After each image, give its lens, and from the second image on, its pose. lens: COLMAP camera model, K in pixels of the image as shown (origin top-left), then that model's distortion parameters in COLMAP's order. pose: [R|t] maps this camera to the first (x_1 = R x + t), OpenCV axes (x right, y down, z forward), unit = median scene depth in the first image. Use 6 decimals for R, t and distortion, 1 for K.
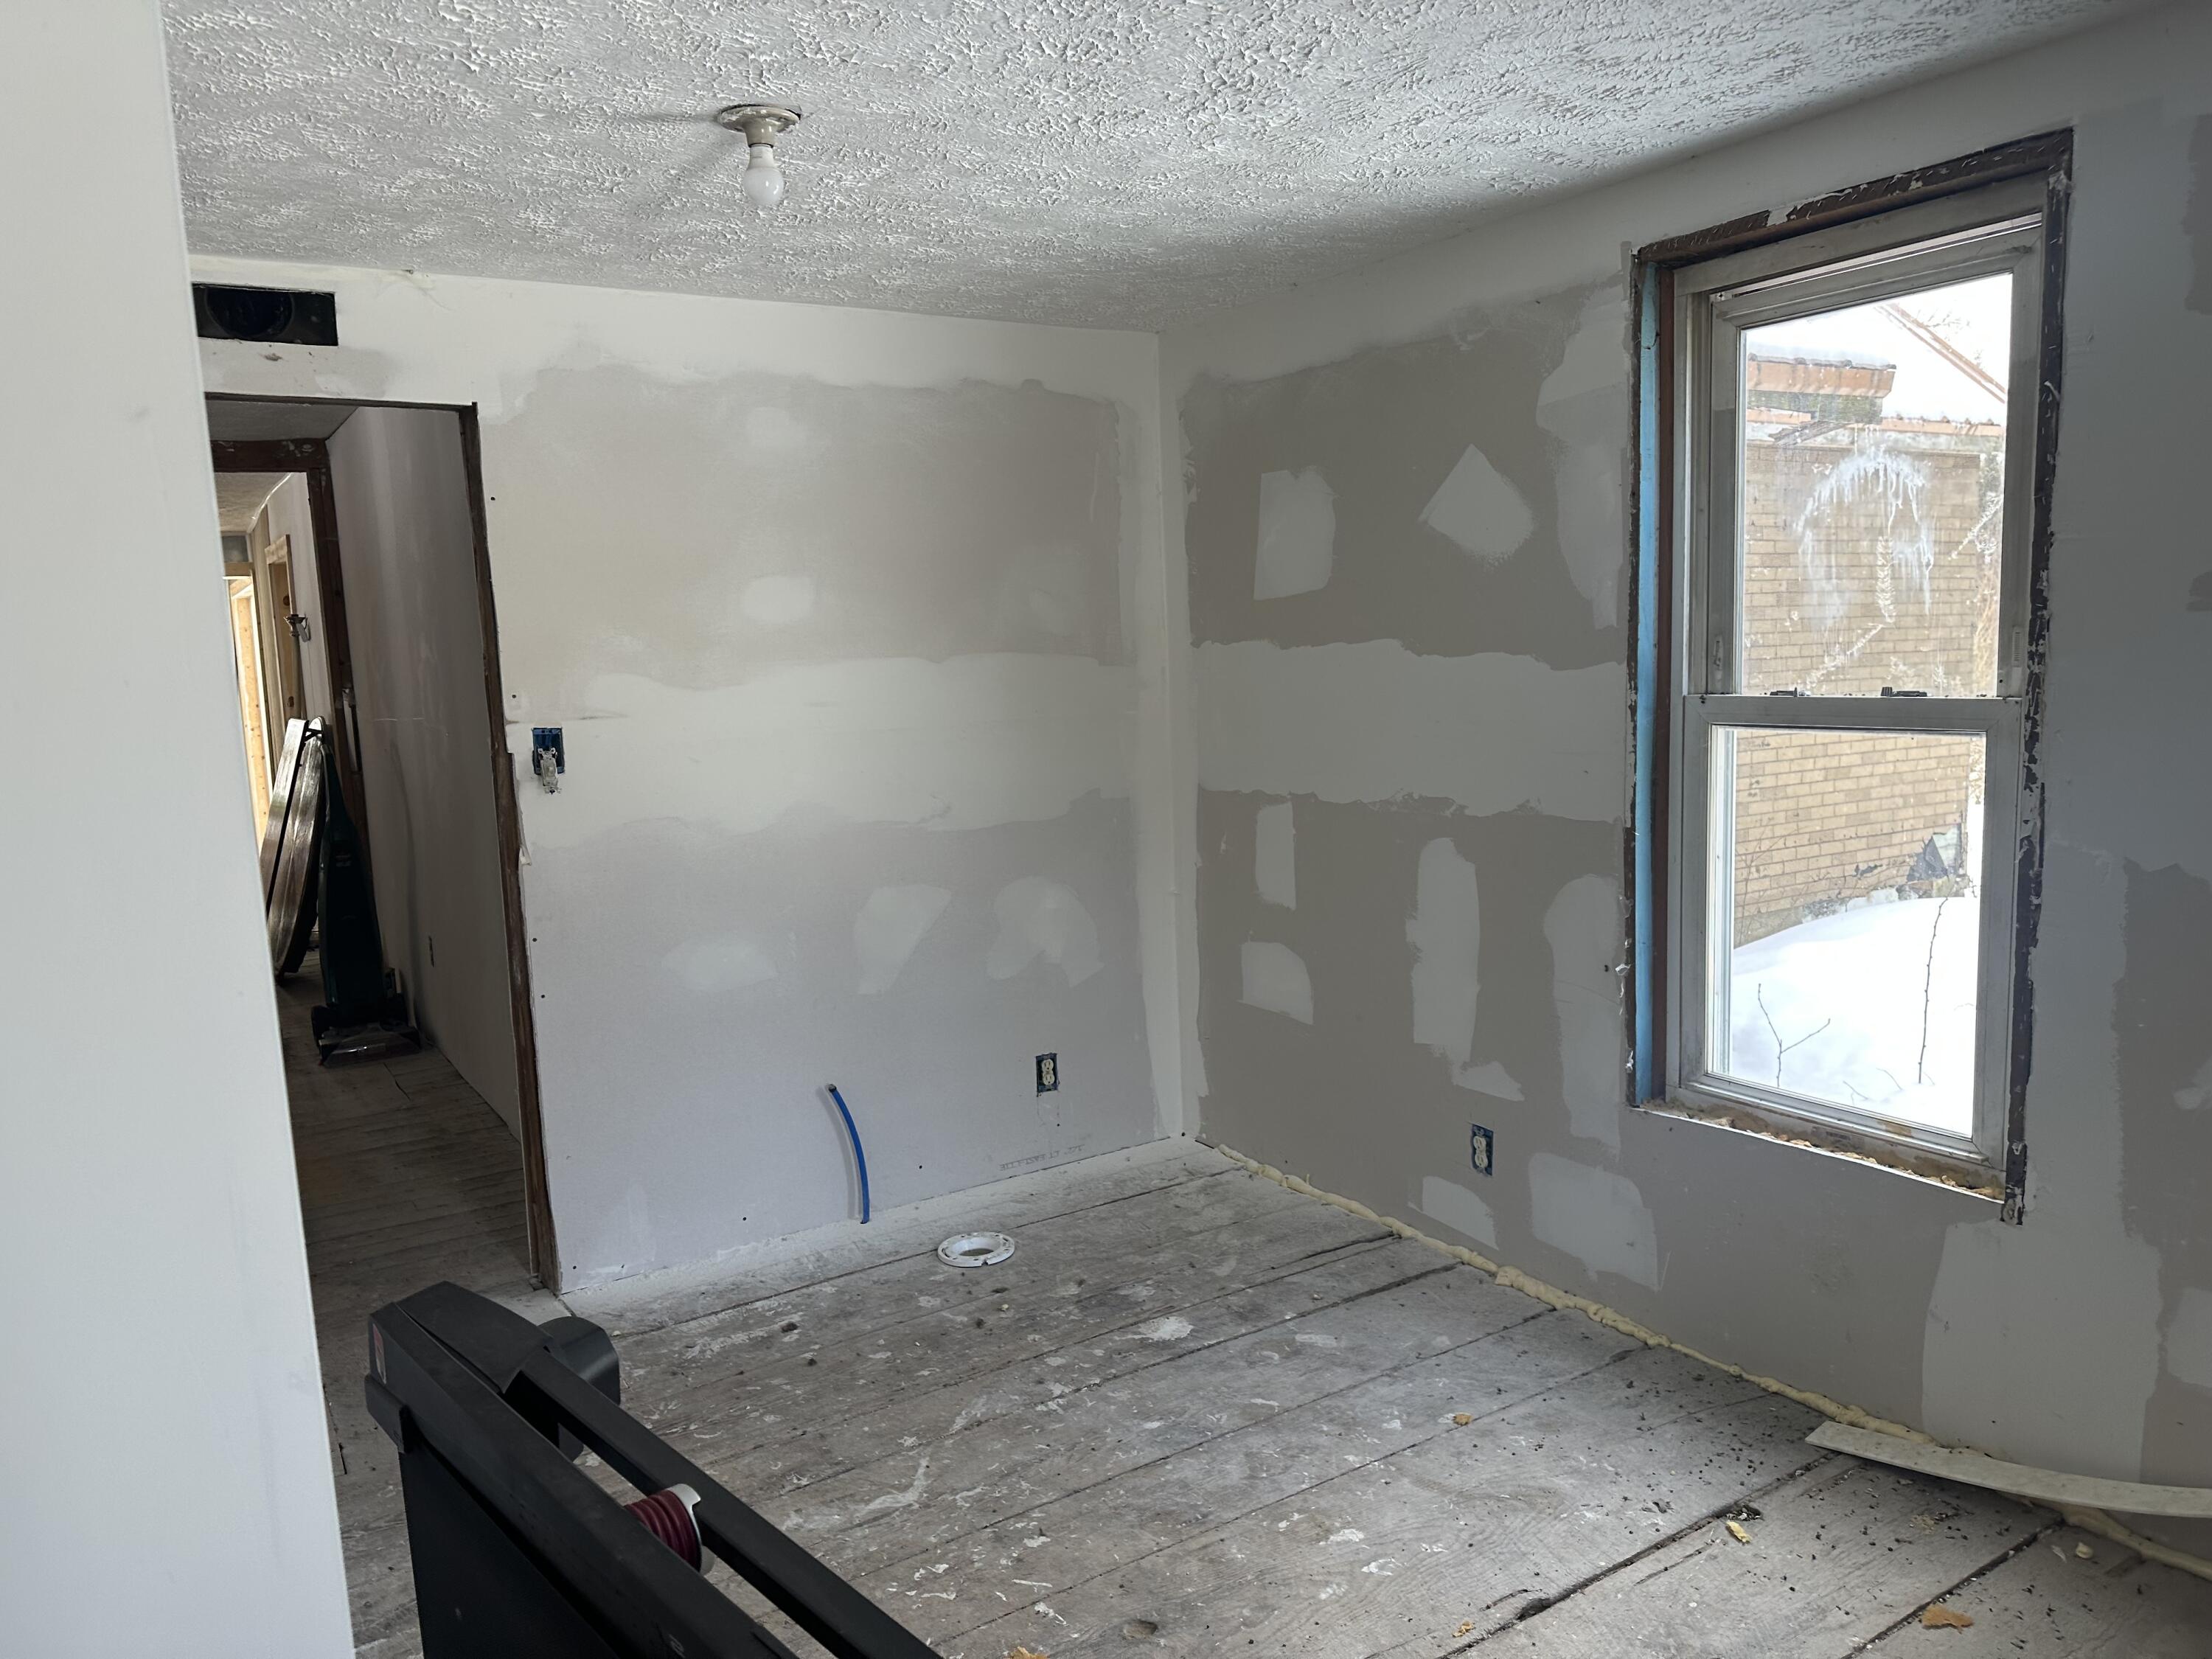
lens RADIAL K [[1540.7, 0, 1100.1], [0, 1540.7, 840.9], [0, 0, 1]] dist [0.066343, -0.064605]
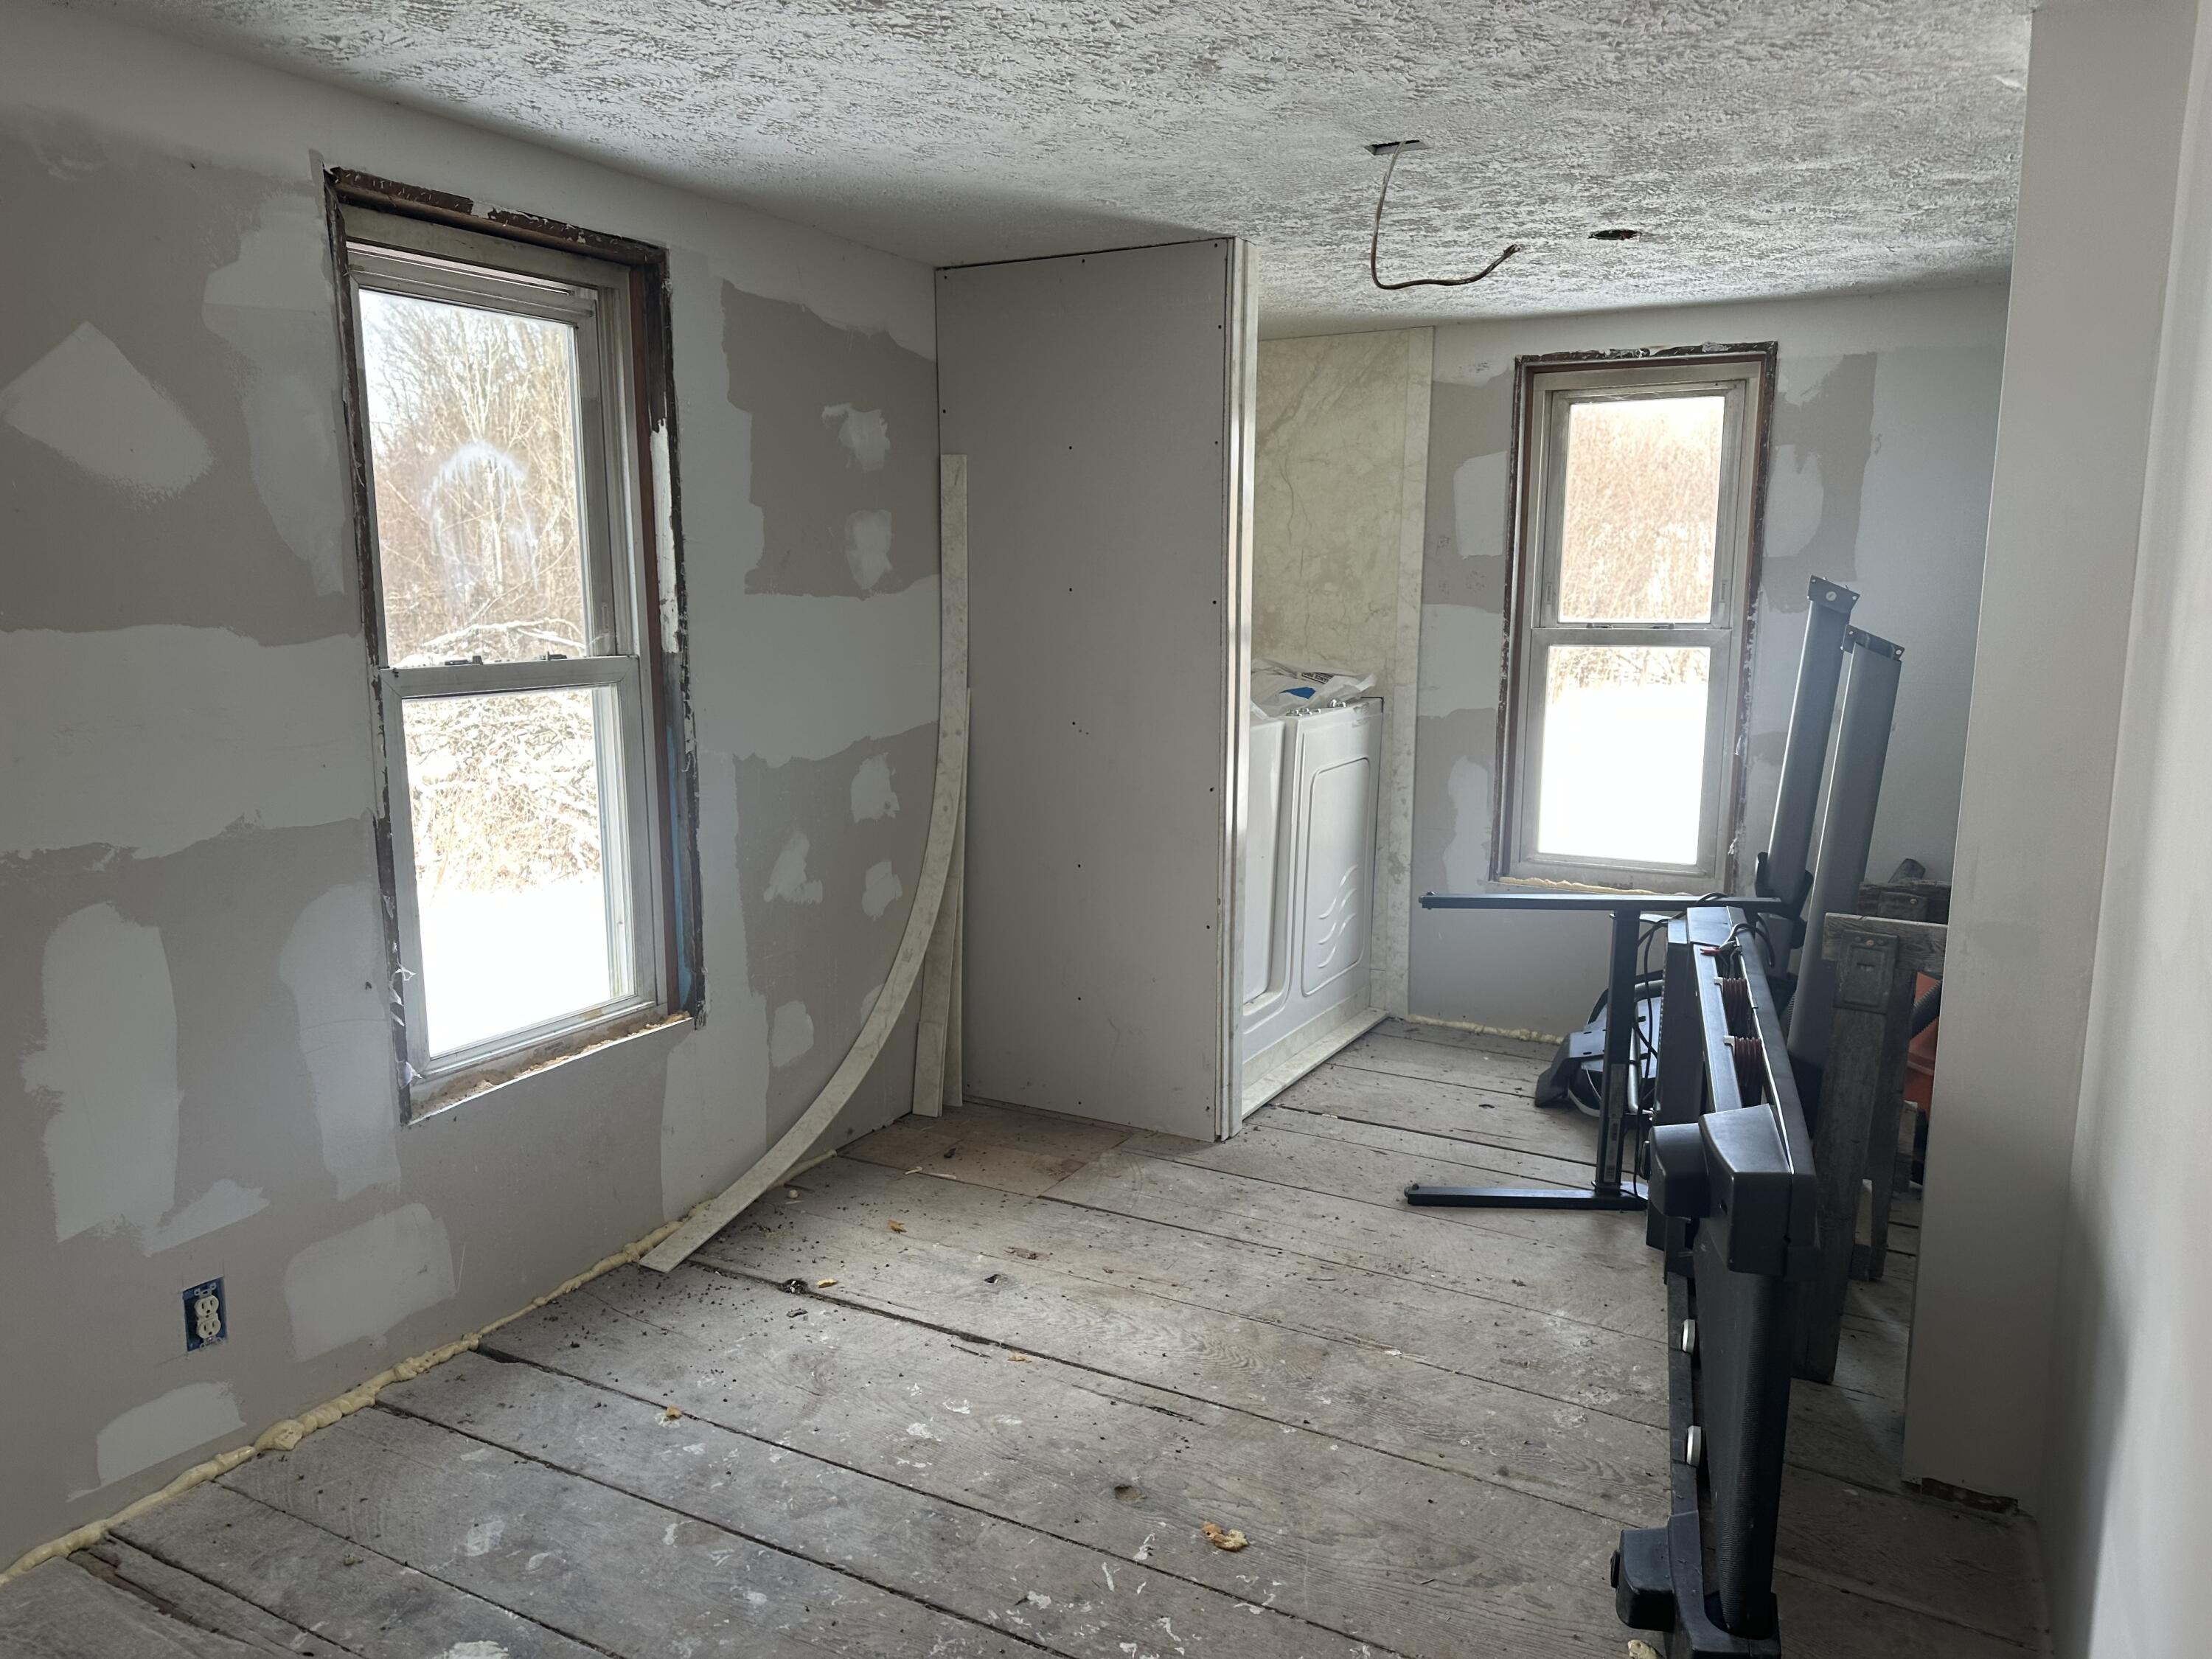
lens RADIAL K [[1540.7, 0, 1111.8], [0, 1540.7, 832.9], [0, 0, 1]] dist [0.066343, -0.064605]
pose [[-0.471051, -0.104898, 0.875847, -0.671758], [0.136870, 0.972187, 0.190049, -0.118152], [-0.871423, 0.209400, -0.443592, 1.070626]]
